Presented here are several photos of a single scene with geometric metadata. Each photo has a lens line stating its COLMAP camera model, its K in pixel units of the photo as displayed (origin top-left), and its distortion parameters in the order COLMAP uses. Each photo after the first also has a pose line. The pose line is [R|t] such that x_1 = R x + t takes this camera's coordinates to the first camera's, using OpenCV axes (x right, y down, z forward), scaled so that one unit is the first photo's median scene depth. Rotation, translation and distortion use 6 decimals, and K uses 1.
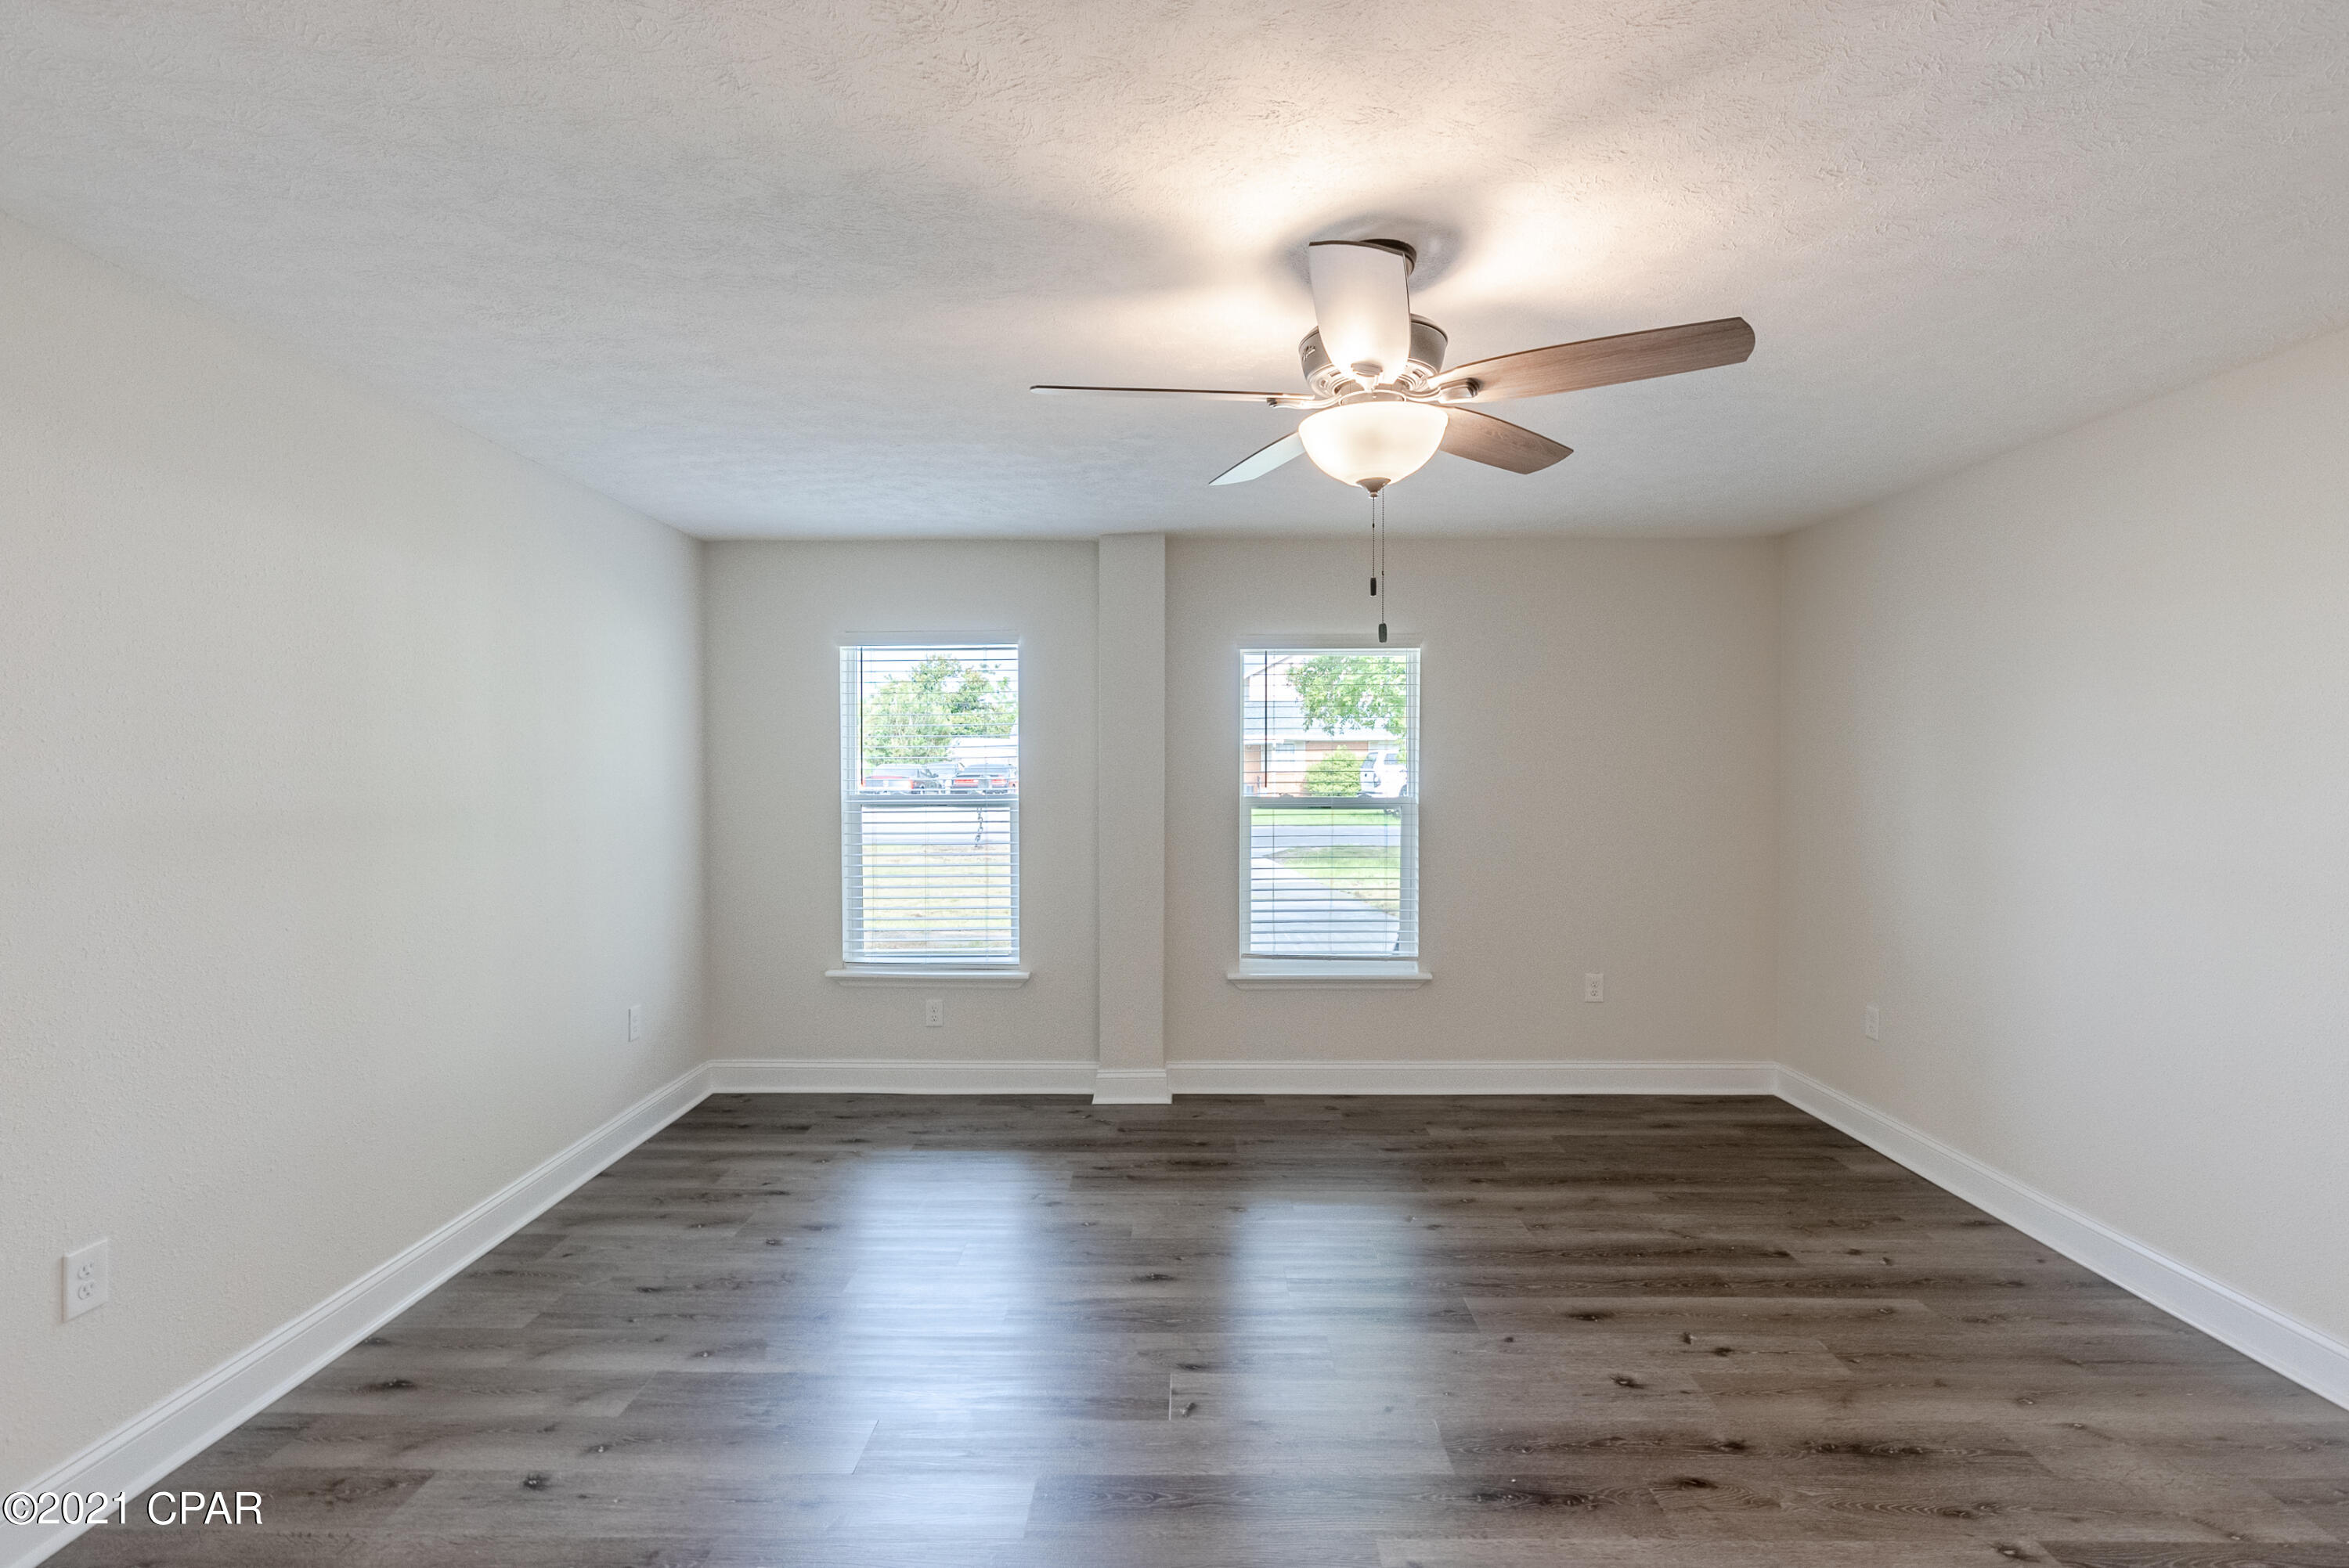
lens RADIAL K [[1068.5, 0, 1182.2], [0, 1068.5, 789.0], [0, 0, 1]] dist [-0.005527, 0.000095]
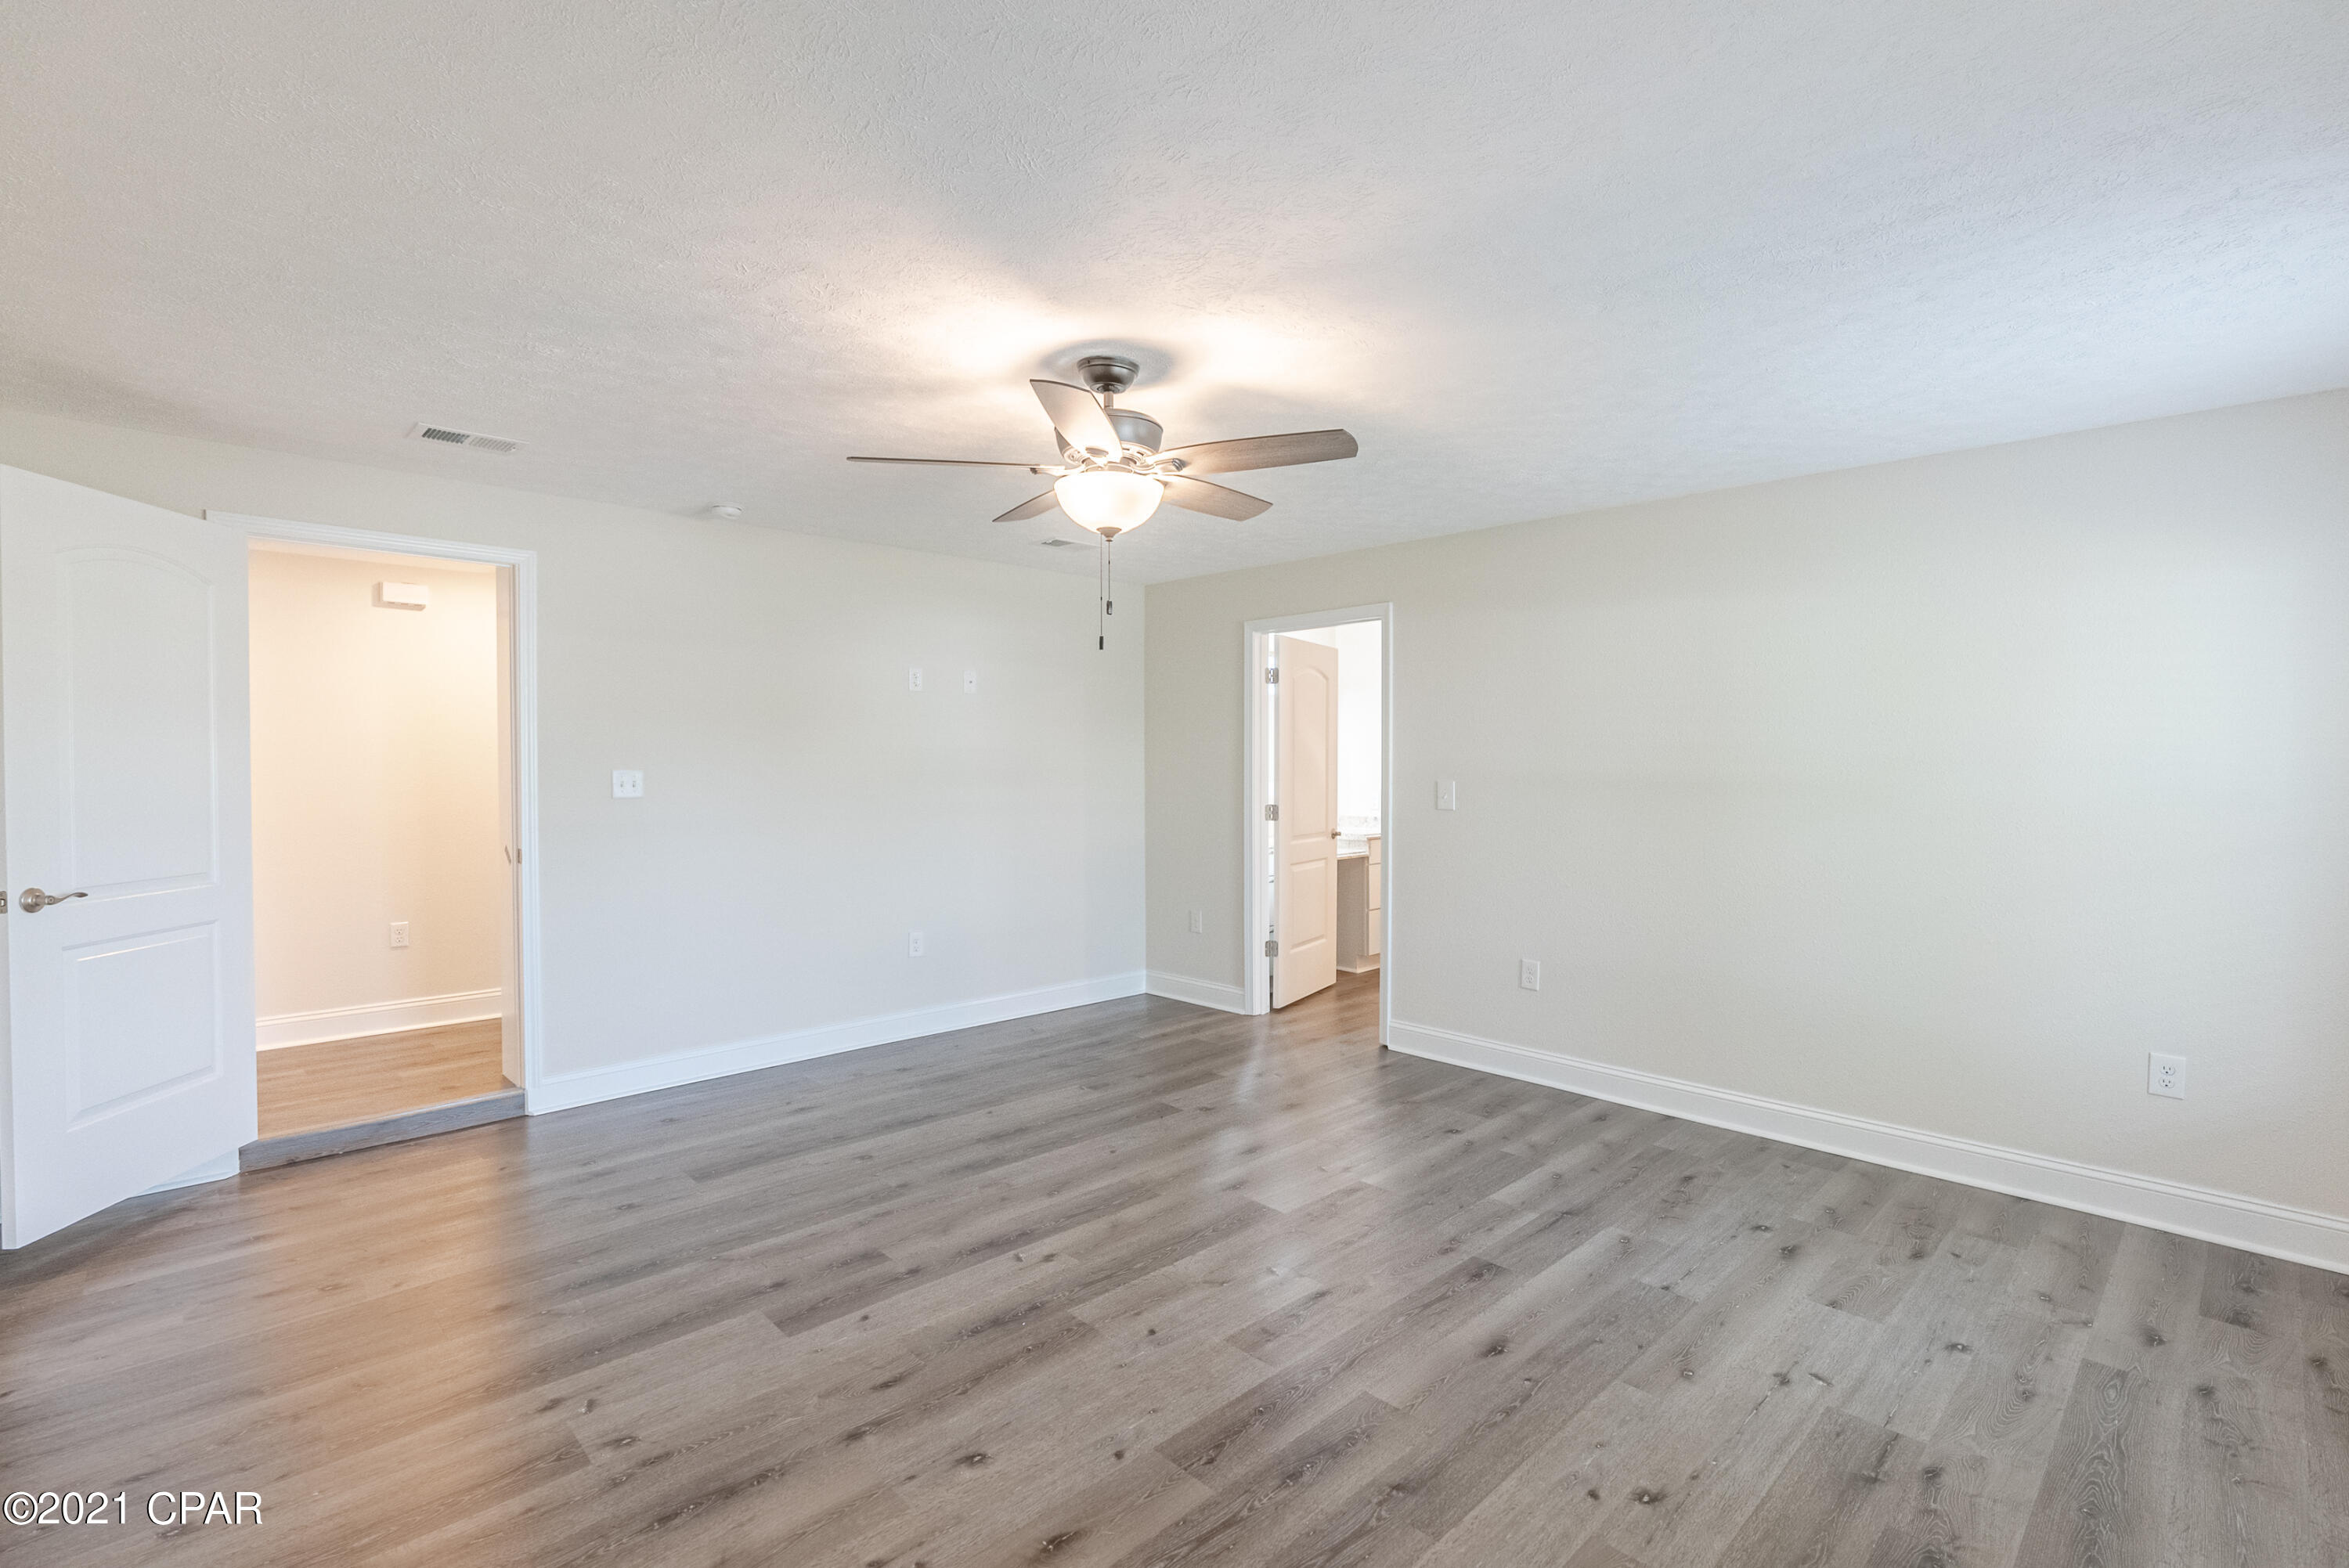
lens RADIAL K [[1068.5, 0, 1182.2], [0, 1068.5, 789.0], [0, 0, 1]] dist [-0.005527, 0.000095]
pose [[-0.715099, 0.018083, -0.698789, 0.871426], [-0.018900, 0.998800, 0.045188, -0.019090], [0.698768, 0.045520, -0.713899, 1.676369]]
